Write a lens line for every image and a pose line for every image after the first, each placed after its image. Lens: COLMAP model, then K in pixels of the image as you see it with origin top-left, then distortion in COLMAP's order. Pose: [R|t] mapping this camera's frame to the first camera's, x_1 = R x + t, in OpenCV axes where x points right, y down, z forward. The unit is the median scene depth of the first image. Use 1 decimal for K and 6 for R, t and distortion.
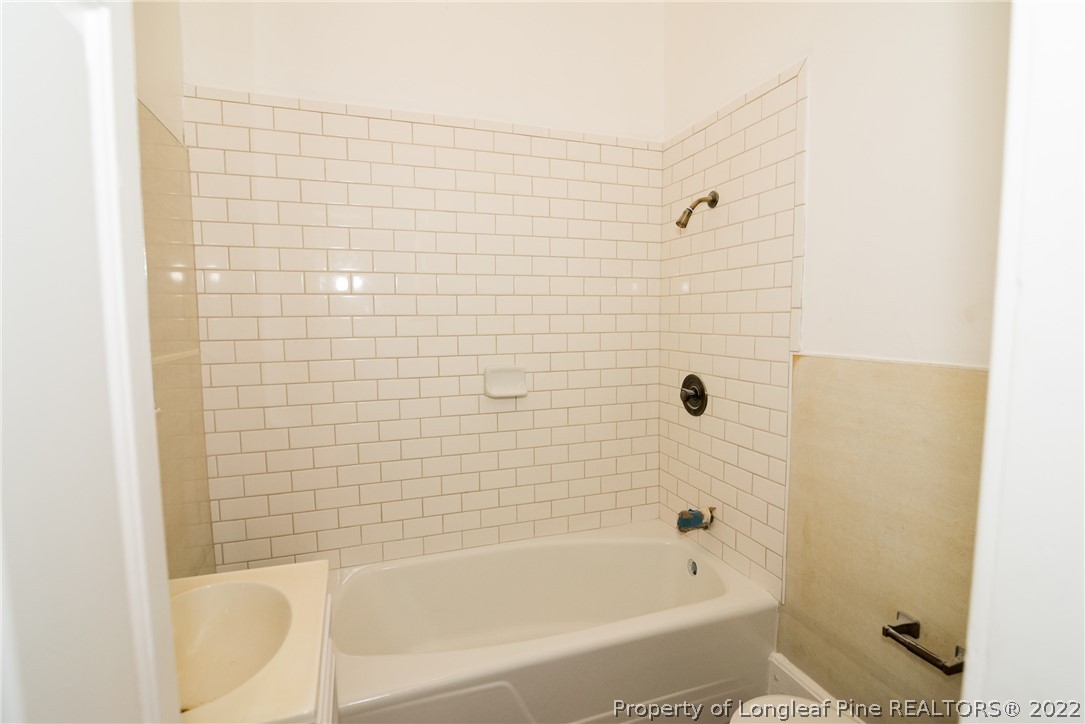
lens RADIAL K [[504.2, 0, 543.3], [0, 504.2, 366.5], [0, 0, 1]] dist [-0.017074, -0.000456]
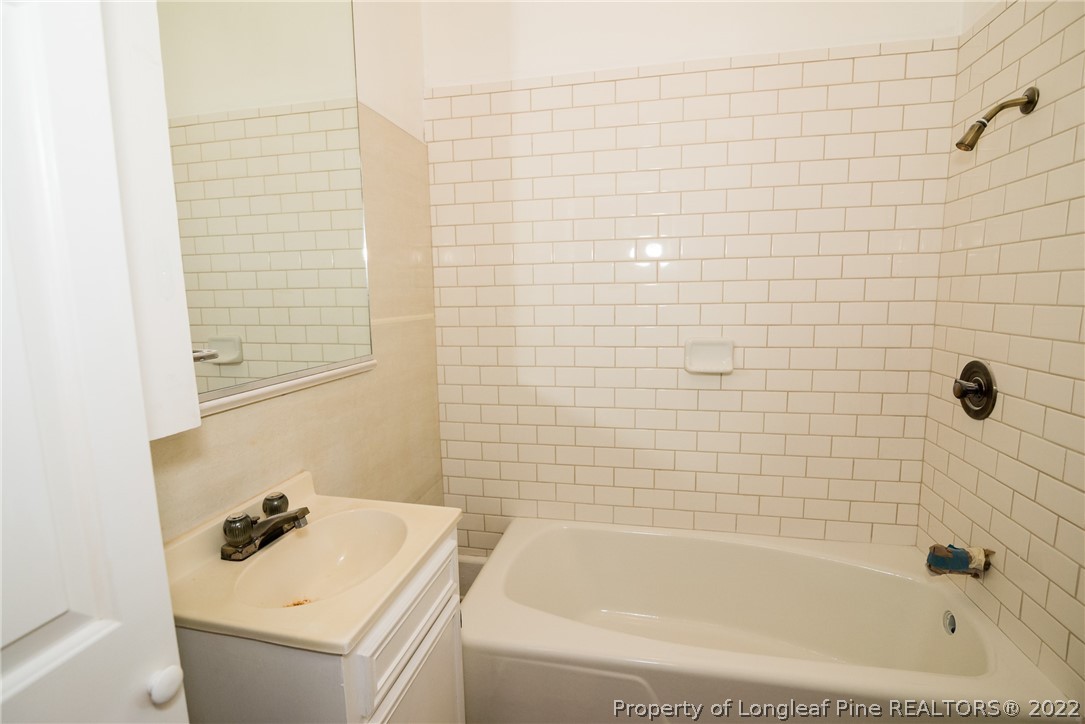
lens RADIAL K [[490.7, 0, 546.7], [0, 490.7, 365.4], [0, 0, 1]] dist [-0.017111, 0.000362]
pose [[0.857167, 0.066745, -0.510695, 0.126826], [-0.038575, 0.997102, 0.065568, 0.000653], [0.513591, -0.036503, 0.857258, 0.103607]]
